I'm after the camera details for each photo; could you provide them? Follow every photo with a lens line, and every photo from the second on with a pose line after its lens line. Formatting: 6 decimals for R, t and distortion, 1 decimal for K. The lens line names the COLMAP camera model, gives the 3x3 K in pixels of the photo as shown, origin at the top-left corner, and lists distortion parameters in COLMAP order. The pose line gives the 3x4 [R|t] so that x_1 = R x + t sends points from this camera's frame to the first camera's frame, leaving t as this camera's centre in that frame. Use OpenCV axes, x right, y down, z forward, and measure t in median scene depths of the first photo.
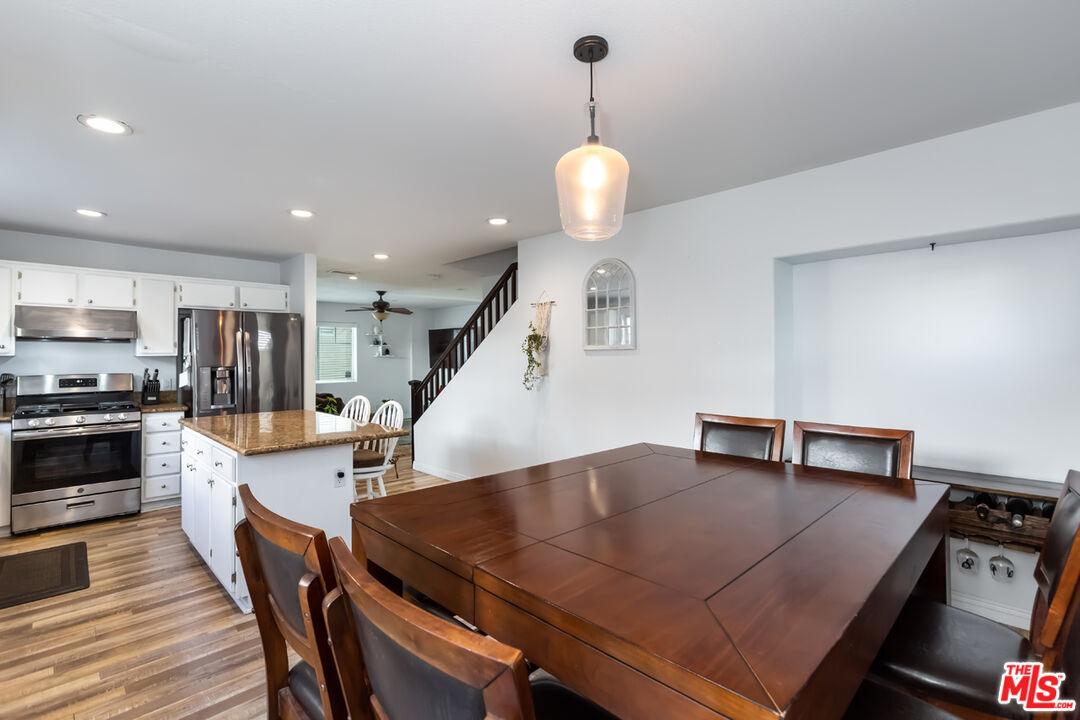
lens RADIAL K [[488.0, 0, 529.1], [0, 488.0, 351.6], [0, 0, 1]] dist [-0.005676, 0.004735]
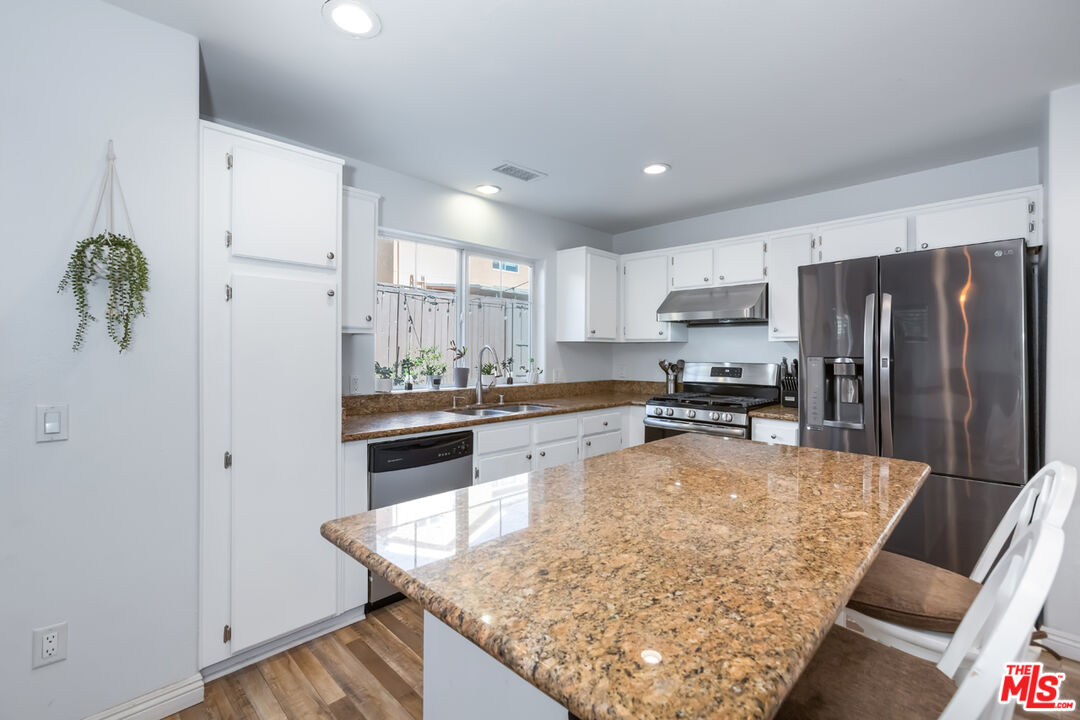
lens RADIAL K [[478.7, 0, 539.2], [0, 478.7, 348.6], [0, 0, 1]] dist [-0.010465, 0.003656]
pose [[0.021320, -0.001679, -0.999771, -0.066077], [0.005236, 0.999985, -0.001568, 0.020835], [0.999759, -0.005201, 0.021328, 0.650100]]
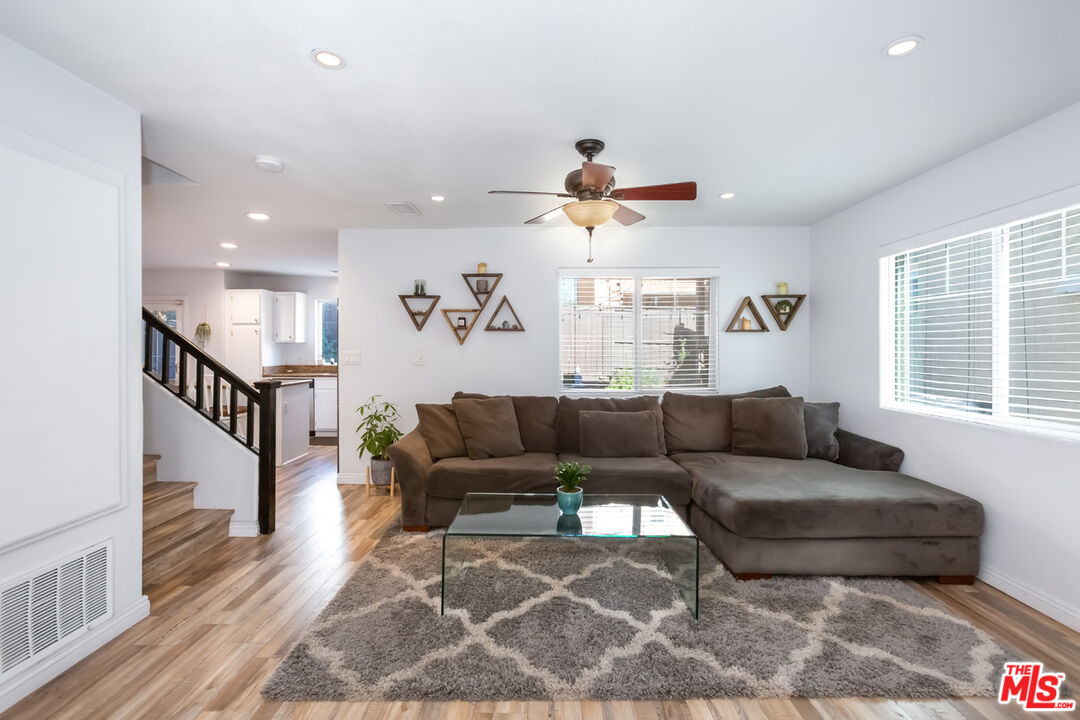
lens RADIAL K [[478.7, 0, 530.4], [0, 478.7, 343.3], [0, 0, 1]] dist [-0.010465, 0.003656]
pose [[-0.712564, 0.004499, -0.701592, -0.090632], [0.015865, 0.999827, -0.009701, 0.032873], [0.701427, -0.018043, -0.712513, 2.213899]]
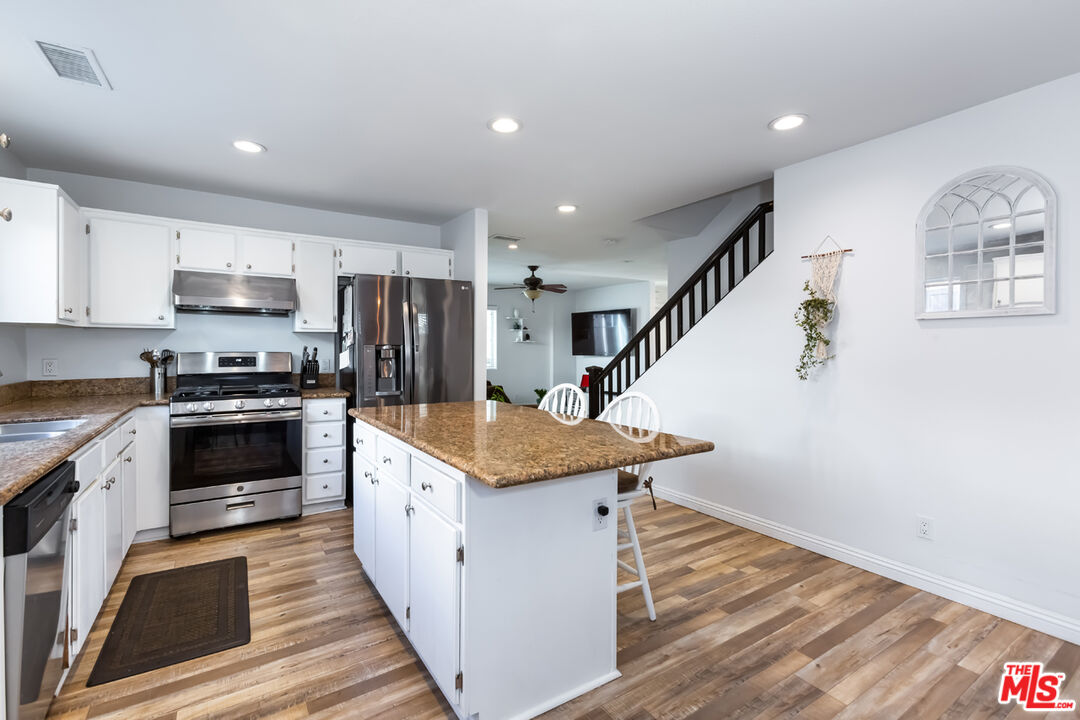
lens RADIAL K [[488.0, 0, 535.6], [0, 488.0, 350.0], [0, 0, 1]] dist [-0.005676, 0.004735]
pose [[0.980238, 0.008521, -0.197637, -0.233880], [-0.005628, 0.999869, 0.015197, 0.027359], [0.197741, -0.013785, 0.980157, 0.256061]]
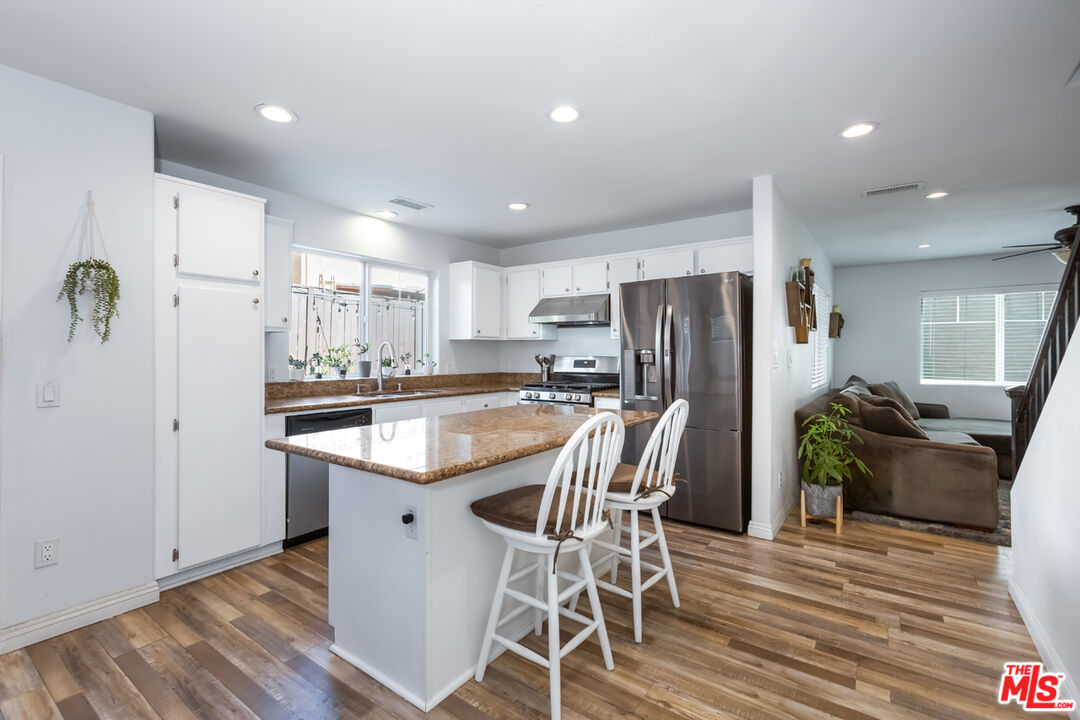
lens RADIAL K [[488.0, 0, 537.1], [0, 488.0, 349.0], [0, 0, 1]] dist [-0.005676, 0.004735]
pose [[0.178222, -0.003694, -0.983983, 0.154086], [0.008725, 0.999960, -0.002174, 0.031931], [0.983952, -0.008198, 0.178247, 0.703042]]
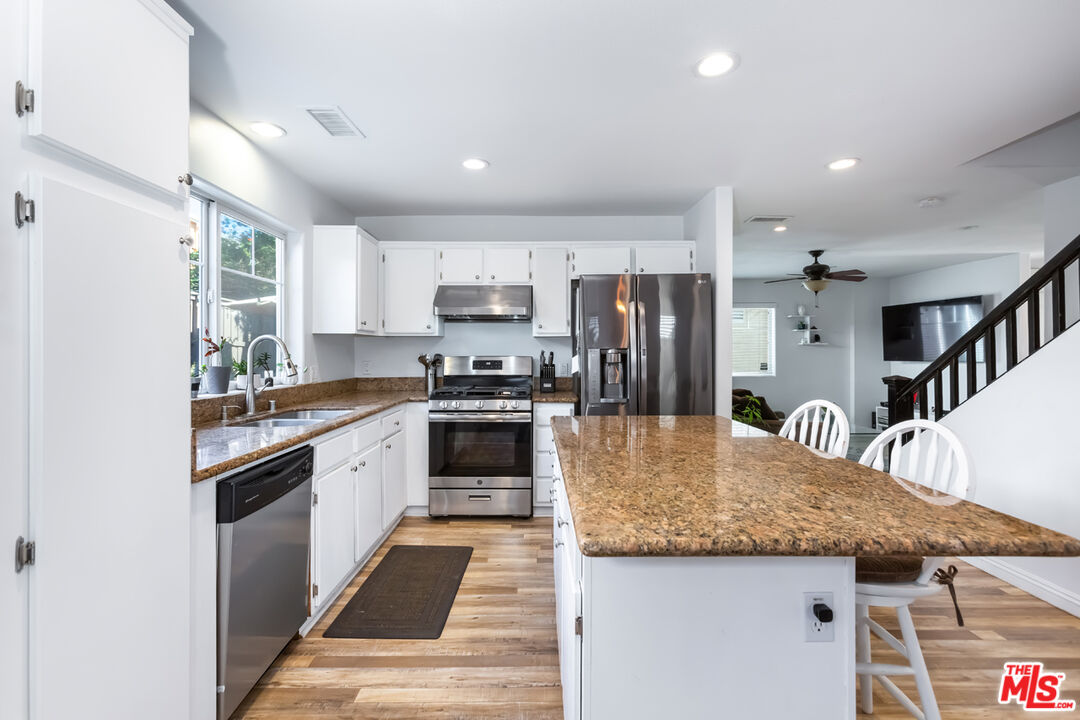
lens RADIAL K [[488.0, 0, 536.7], [0, 488.0, 350.8], [0, 0, 1]] dist [-0.005676, 0.004735]
pose [[0.717241, 0.002223, -0.696822, -0.188805], [0.004129, 0.999964, 0.007439, 0.029833], [0.696813, -0.008213, 0.717205, 0.383415]]
